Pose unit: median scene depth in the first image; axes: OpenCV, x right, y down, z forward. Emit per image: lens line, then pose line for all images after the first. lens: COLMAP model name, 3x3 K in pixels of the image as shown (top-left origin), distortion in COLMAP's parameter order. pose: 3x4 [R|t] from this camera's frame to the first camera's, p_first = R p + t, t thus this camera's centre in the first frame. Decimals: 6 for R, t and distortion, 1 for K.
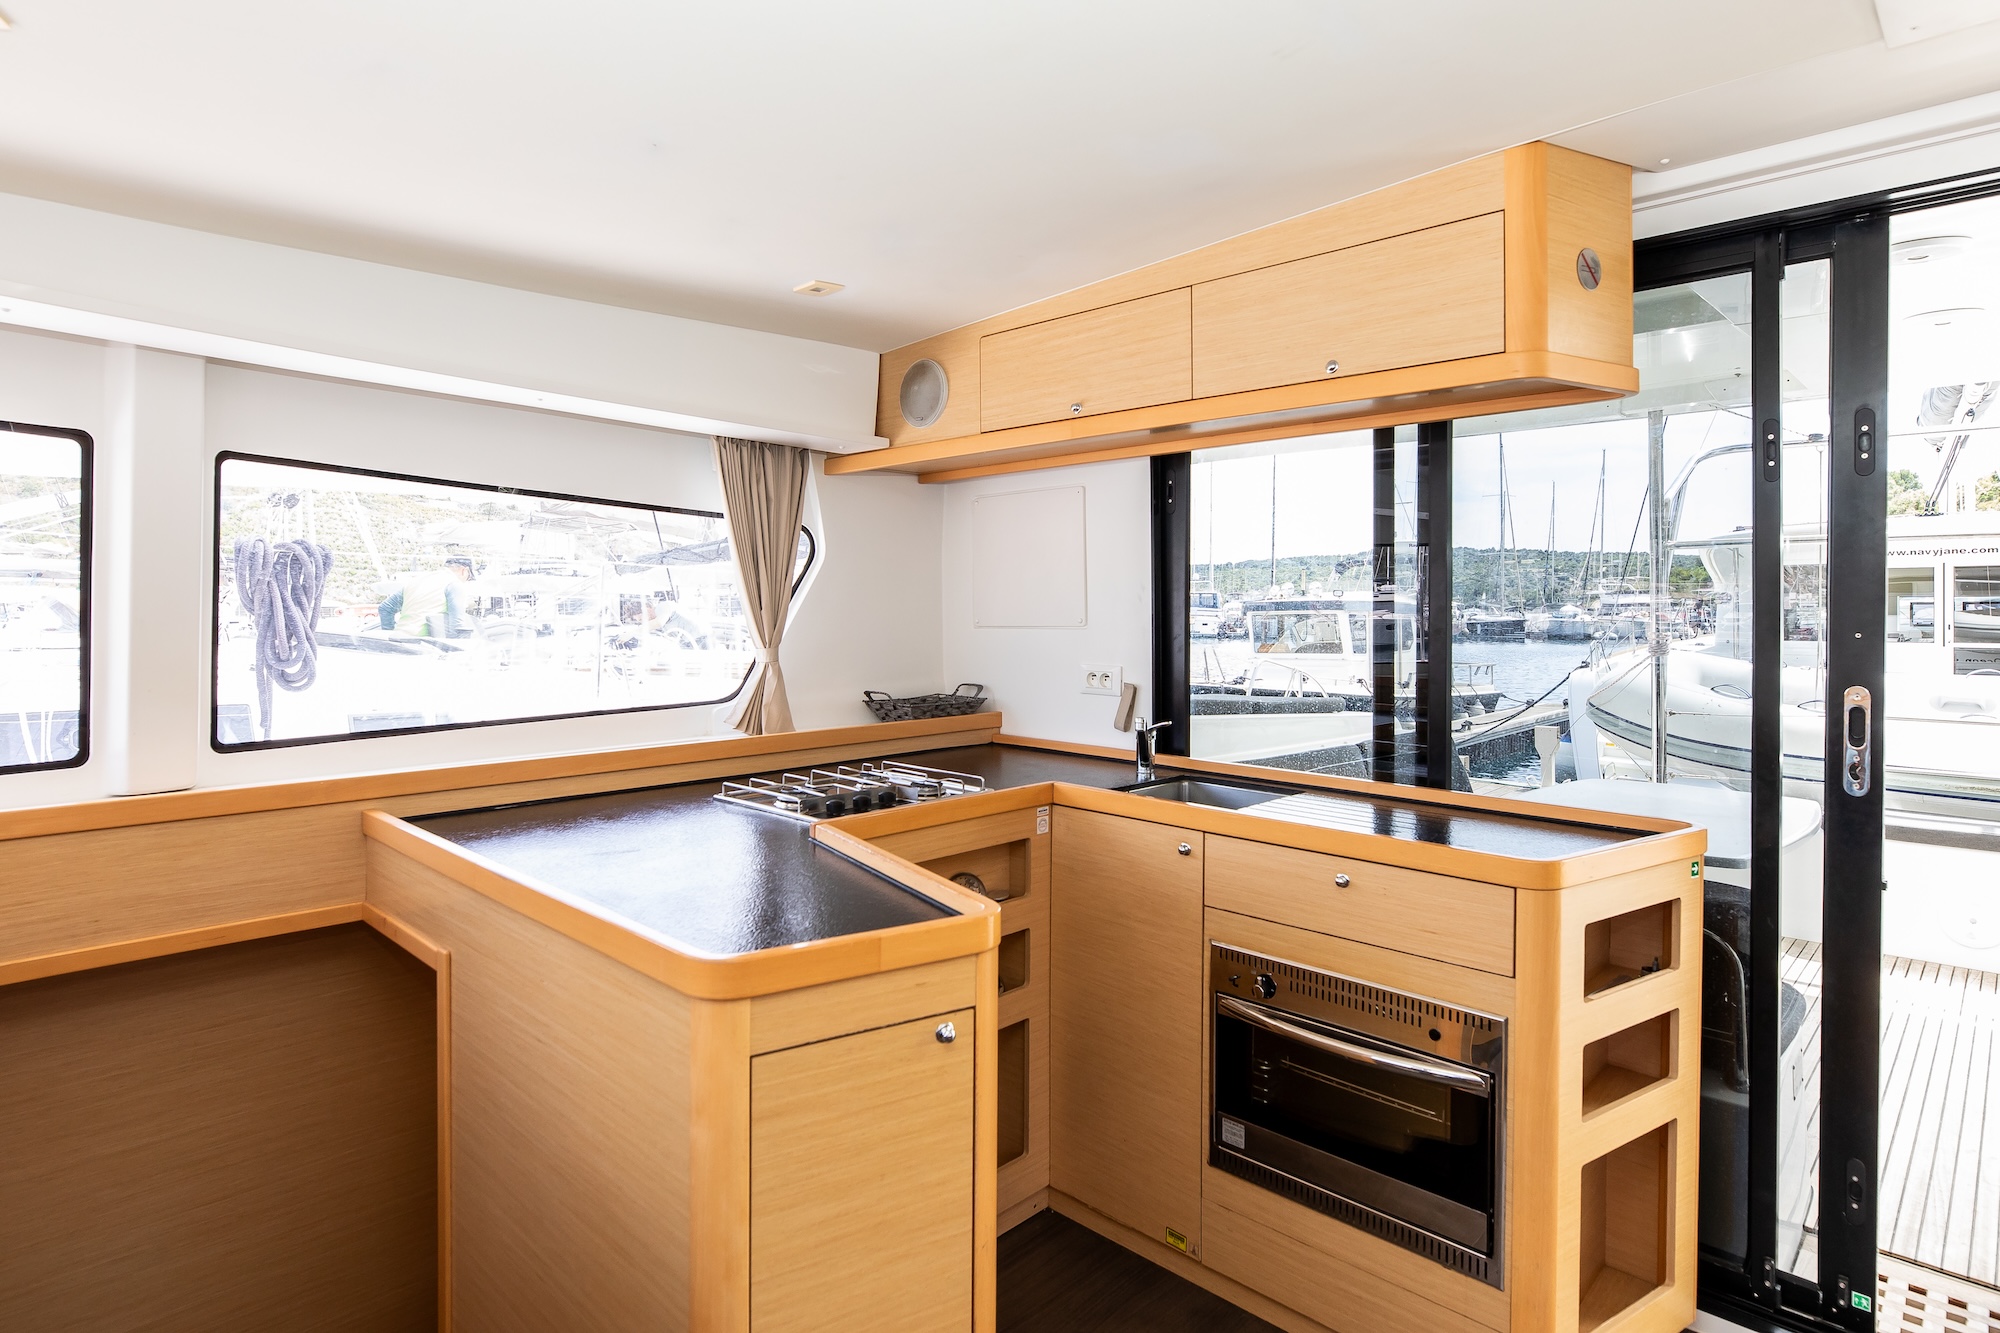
lens RADIAL K [[1060.2, 0, 999.0], [0, 1060.2, 603.2], [0, 0, 1]] dist [-0.000046, -0.000006]
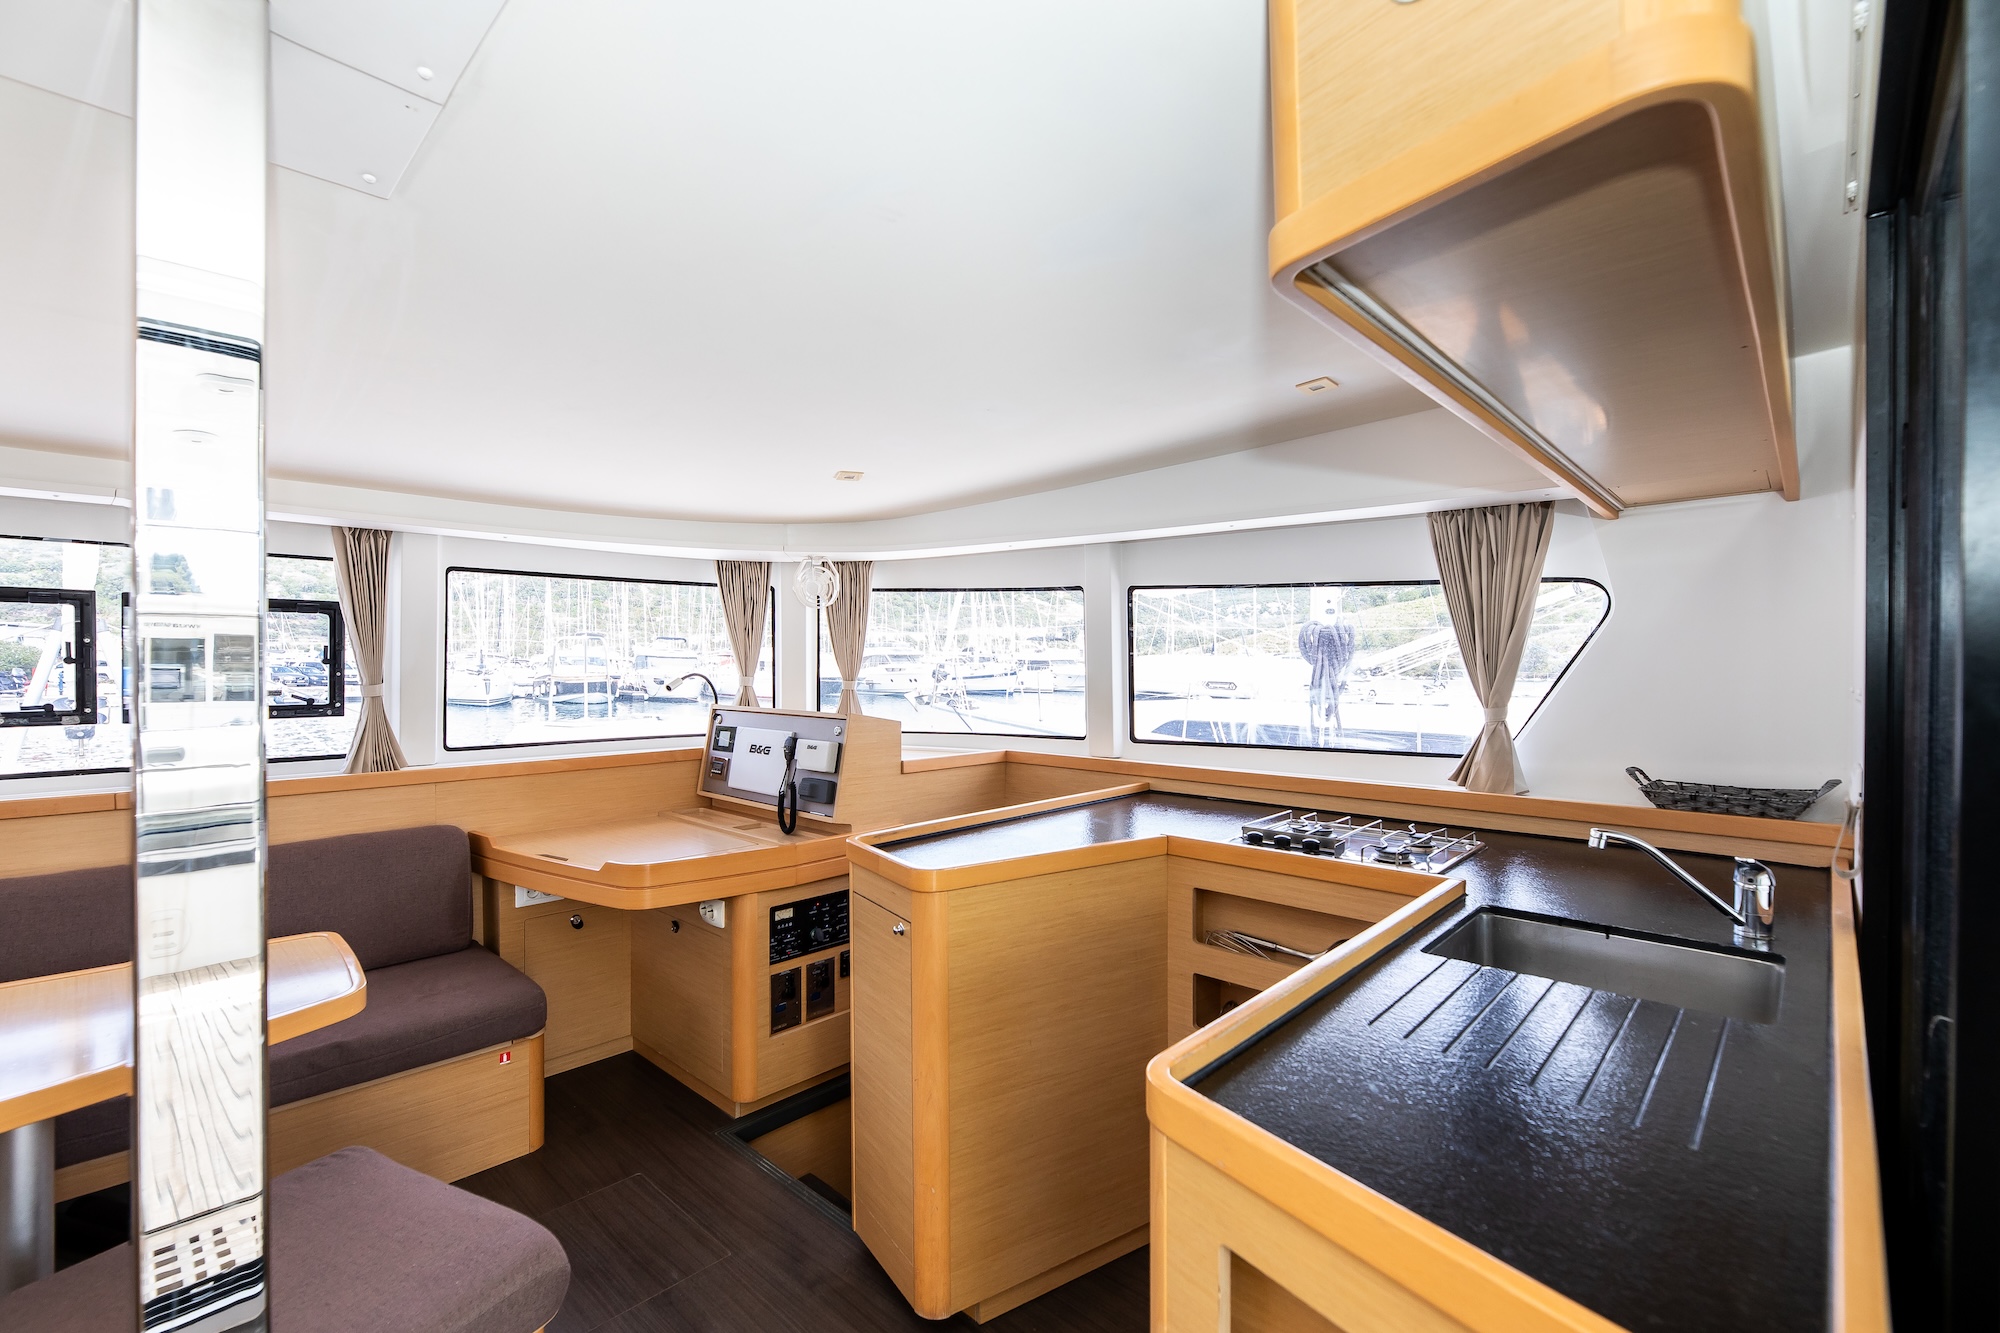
lens RADIAL K [[879.9, 0, 1000.0], [0, 879.9, 666.5], [0, 0, 1]] dist [0.000088, 0.000011]
pose [[0.018413, 0.000132, -0.999830, 0.629685], [0.004575, 0.999990, 0.000216, -0.000049], [0.999820, -0.004578, 0.018413, 0.527572]]
